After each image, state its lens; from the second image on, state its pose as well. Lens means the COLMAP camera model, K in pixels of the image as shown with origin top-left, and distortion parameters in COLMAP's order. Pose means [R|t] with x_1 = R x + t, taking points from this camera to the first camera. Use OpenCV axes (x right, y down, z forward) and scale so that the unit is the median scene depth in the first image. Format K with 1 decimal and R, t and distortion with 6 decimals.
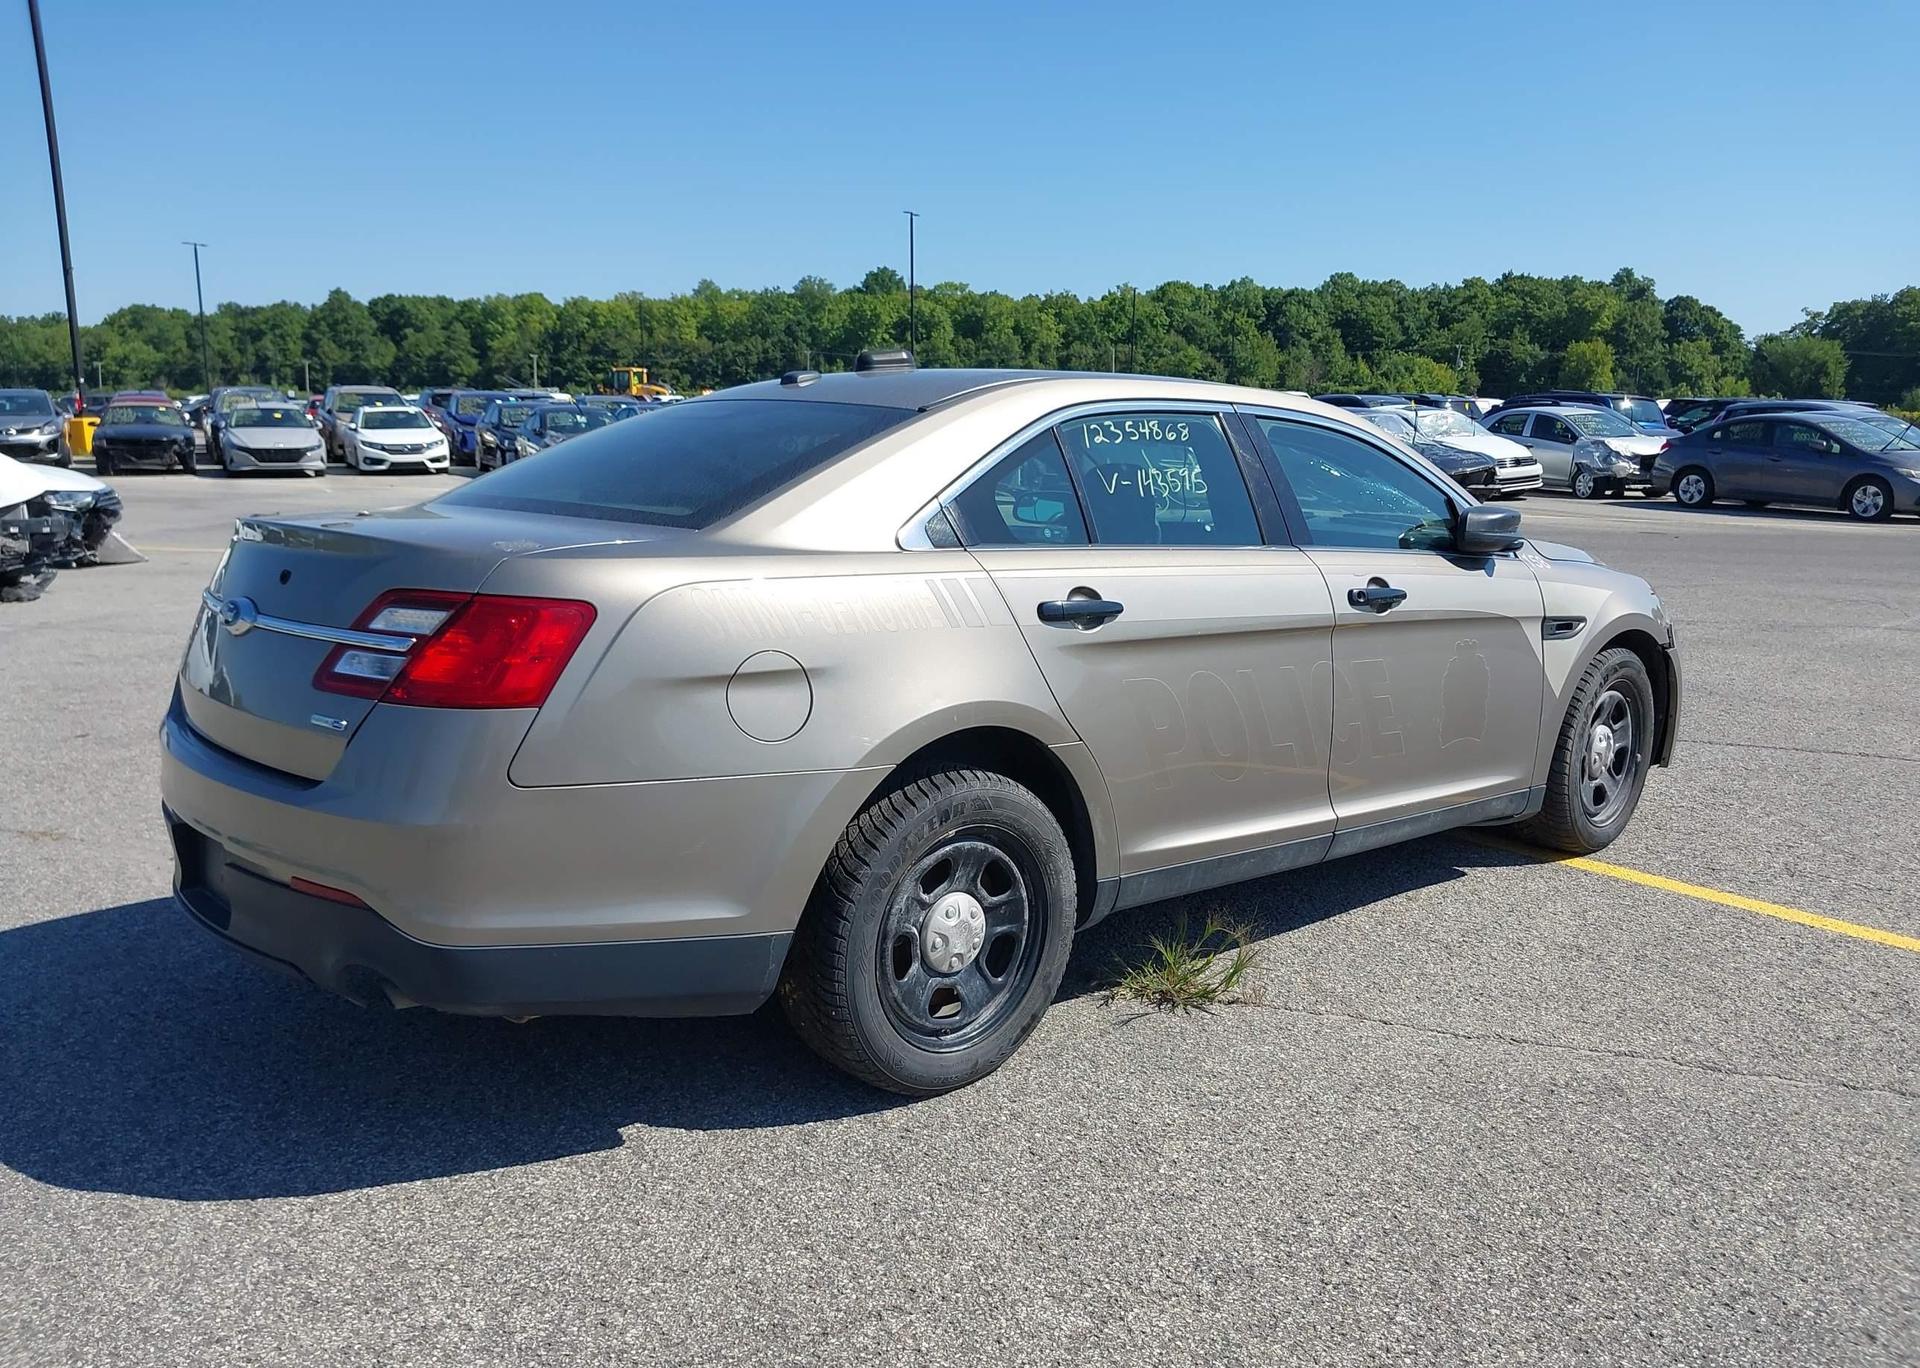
lens RADIAL K [[1495.2, 0, 912.8], [0, 1495.2, 711.9], [0, 0, 1]] dist [0.033451, -0.044598]
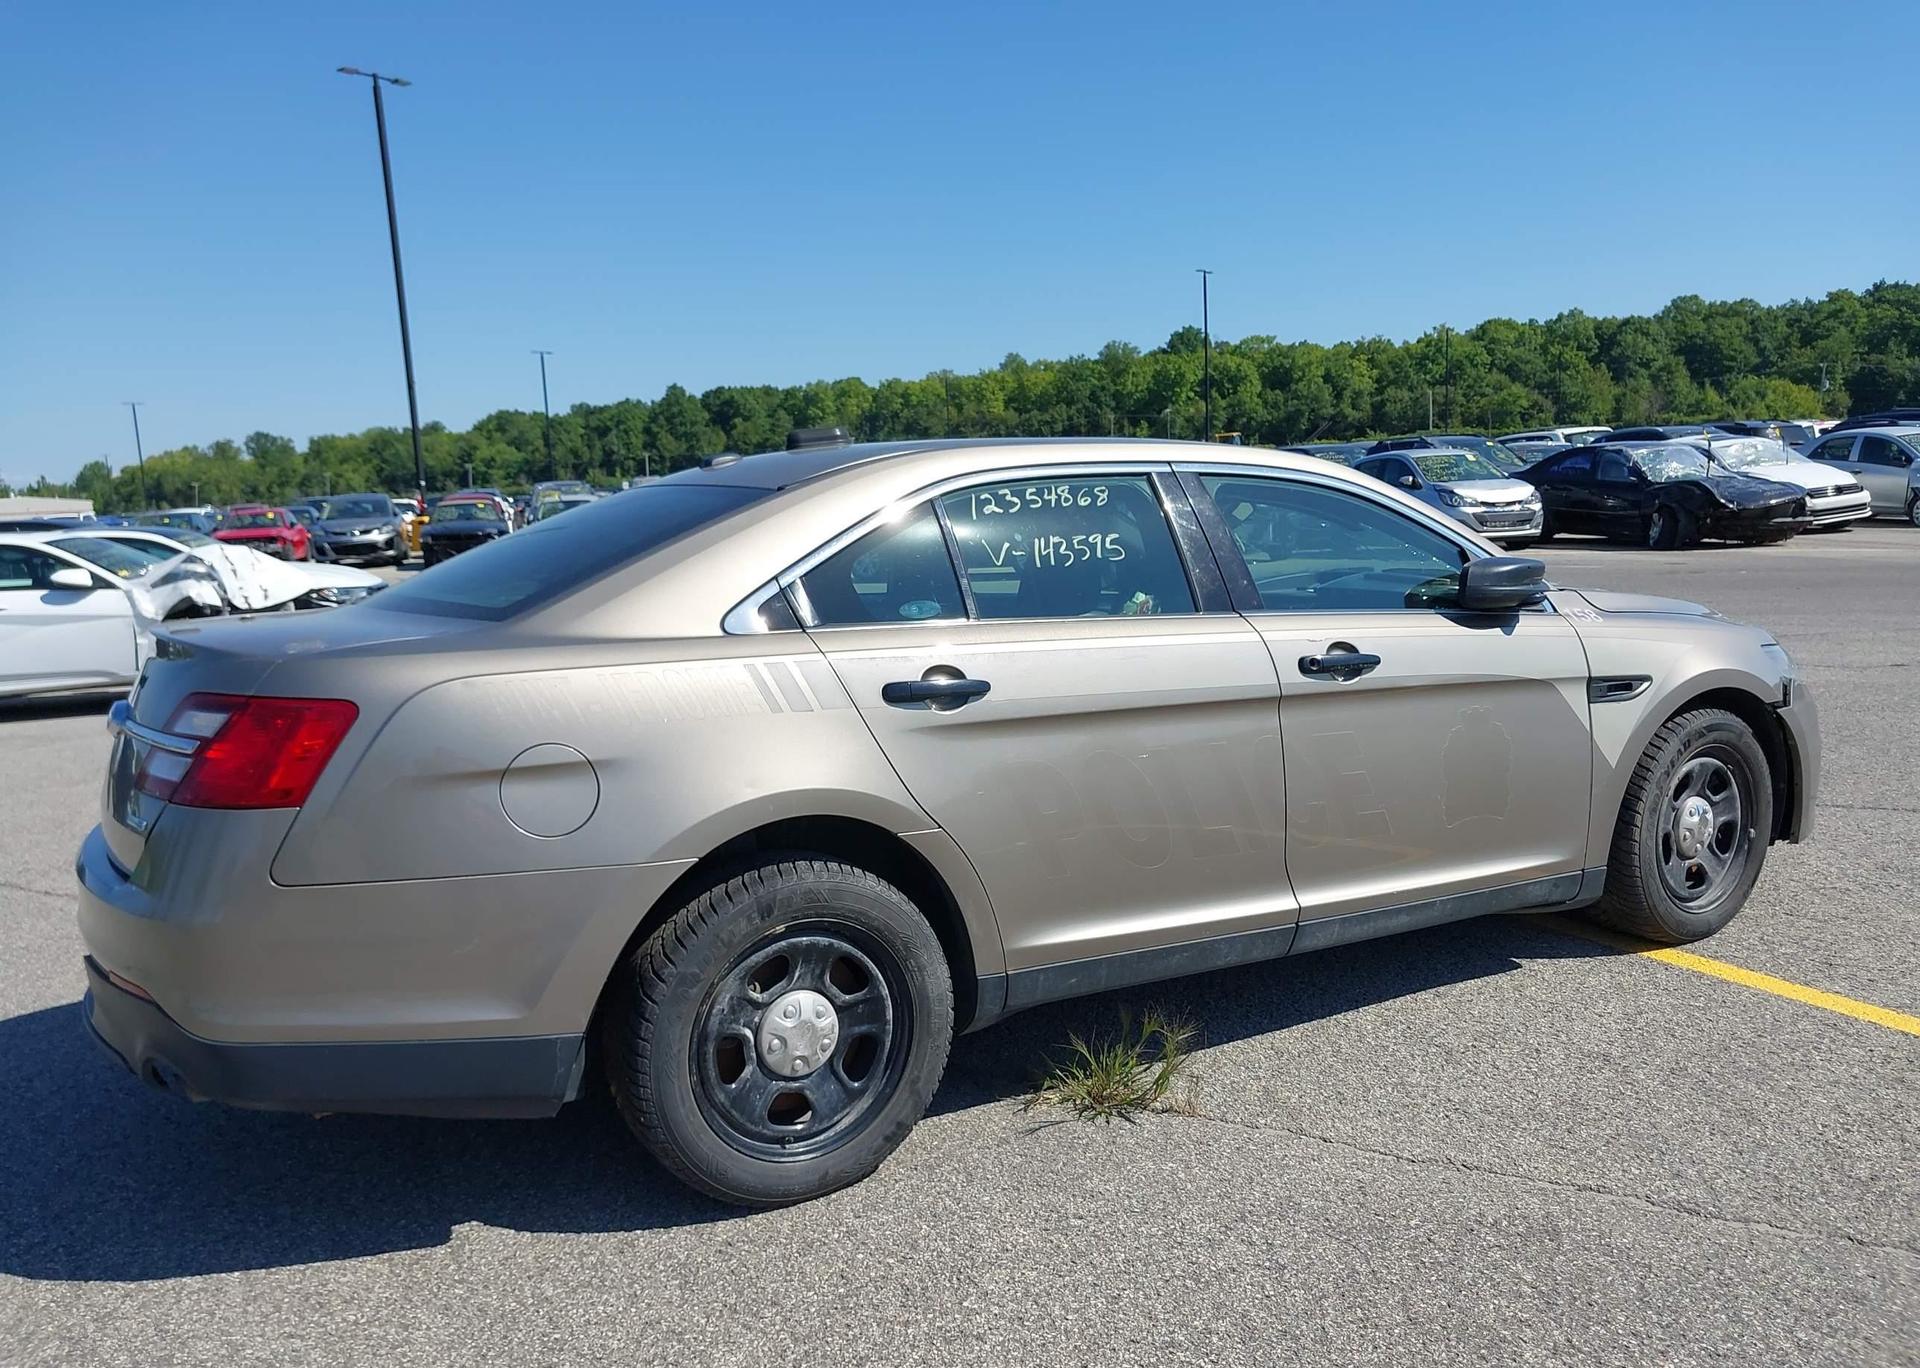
lens RADIAL K [[1495.2, 0, 924.6], [0, 1495.2, 696.0], [0, 0, 1]] dist [0.033451, -0.044598]
pose [[0.979678, -0.024183, -0.199115, 0.214446], [0.013831, 0.998487, -0.053220, -0.010392], [0.200100, 0.049385, 0.978530, 0.051563]]
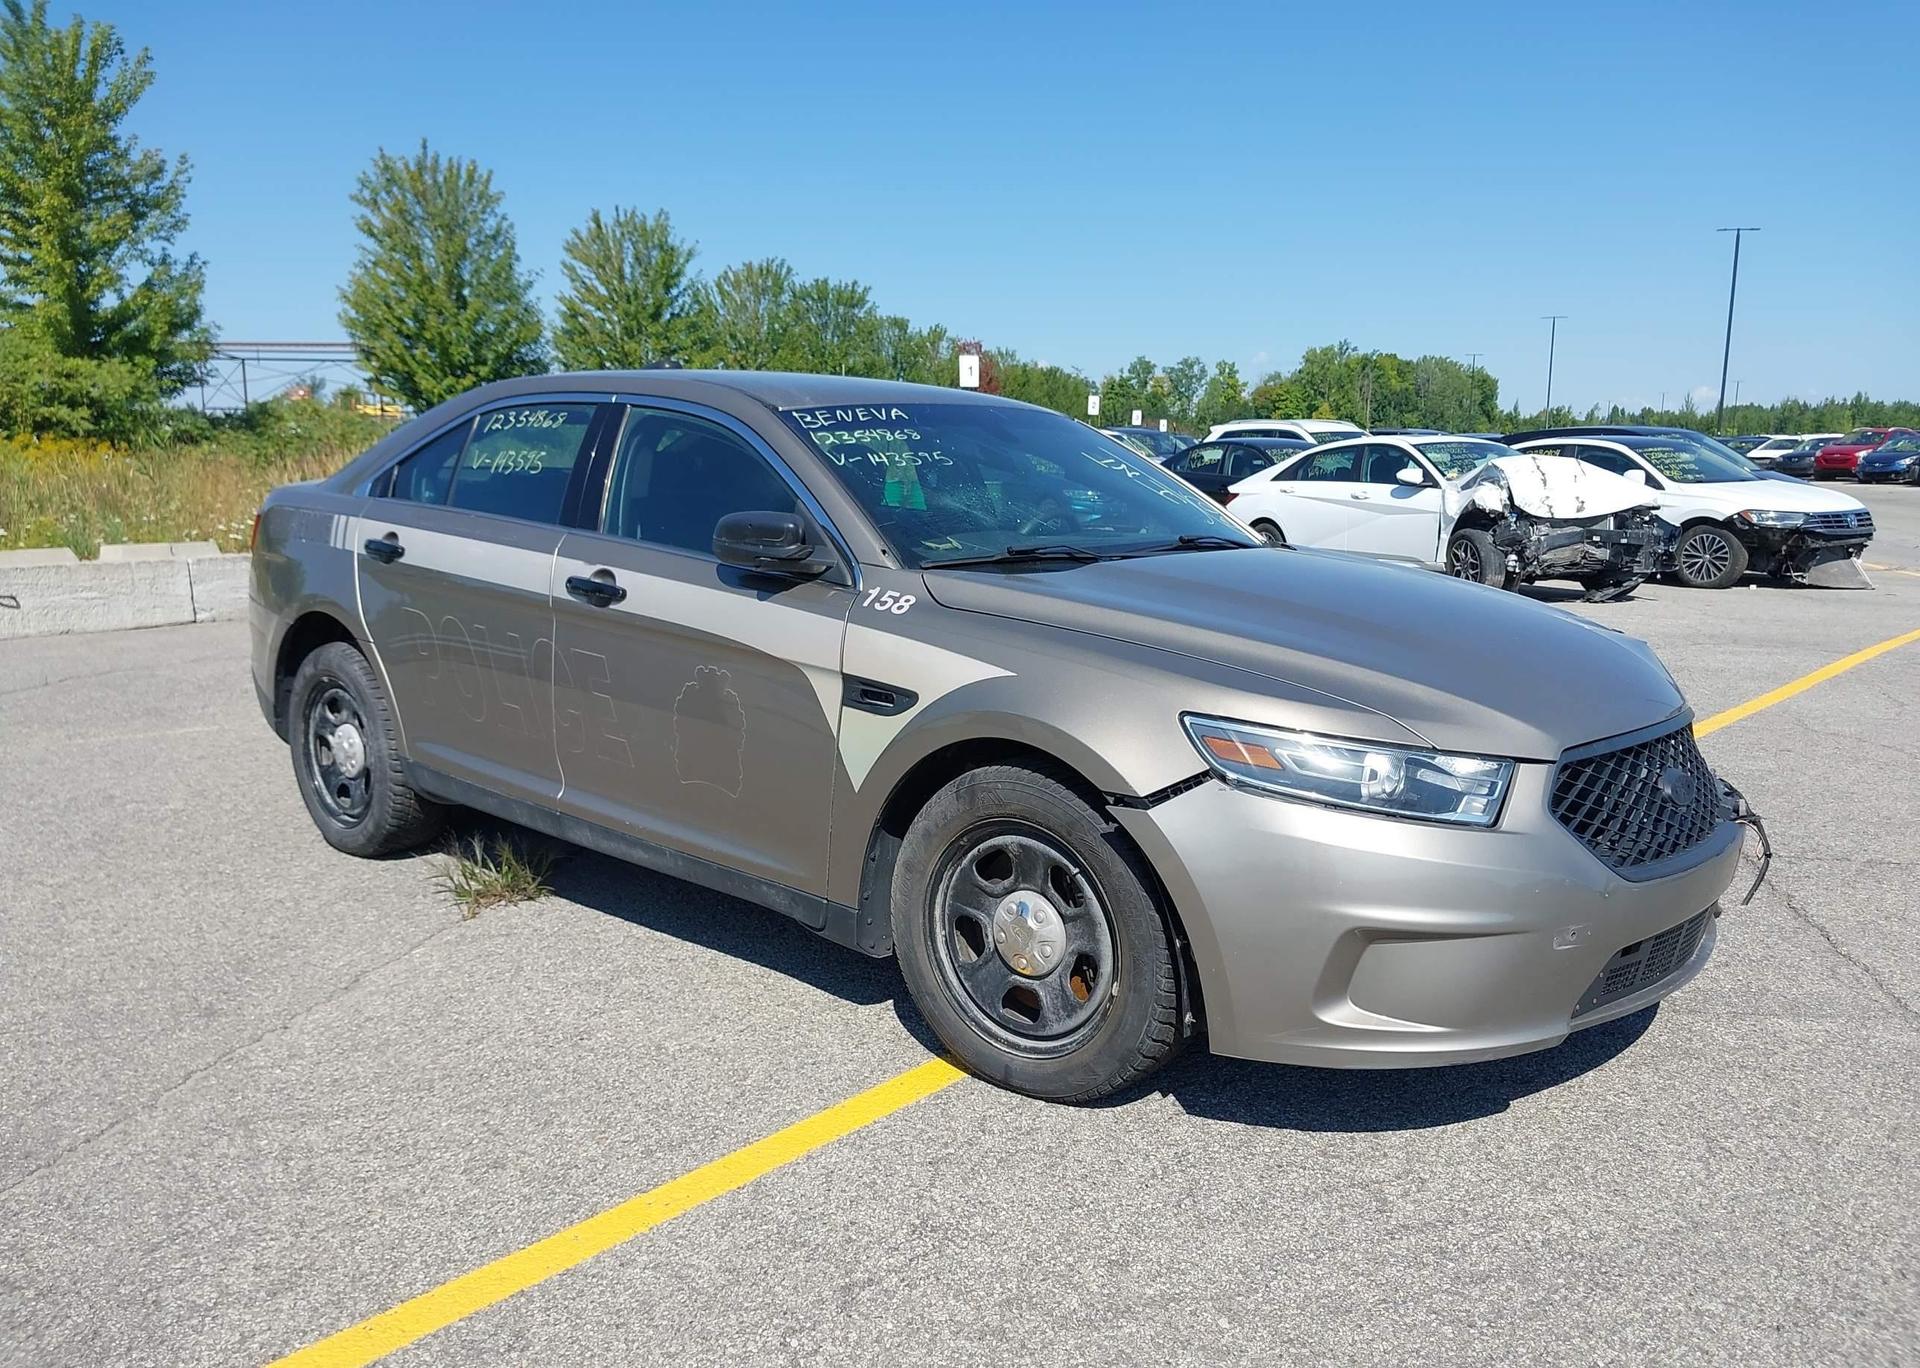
lens RADIAL K [[1495.2, 0, 956.1], [0, 1495.2, 704.8], [0, 0, 1]] dist [0.033451, -0.044598]
pose [[0.153199, 0.163193, -0.974627, 1.142022], [-0.189650, 0.972792, 0.133075, -0.155078], [0.969826, 0.164451, 0.179980, 0.938064]]
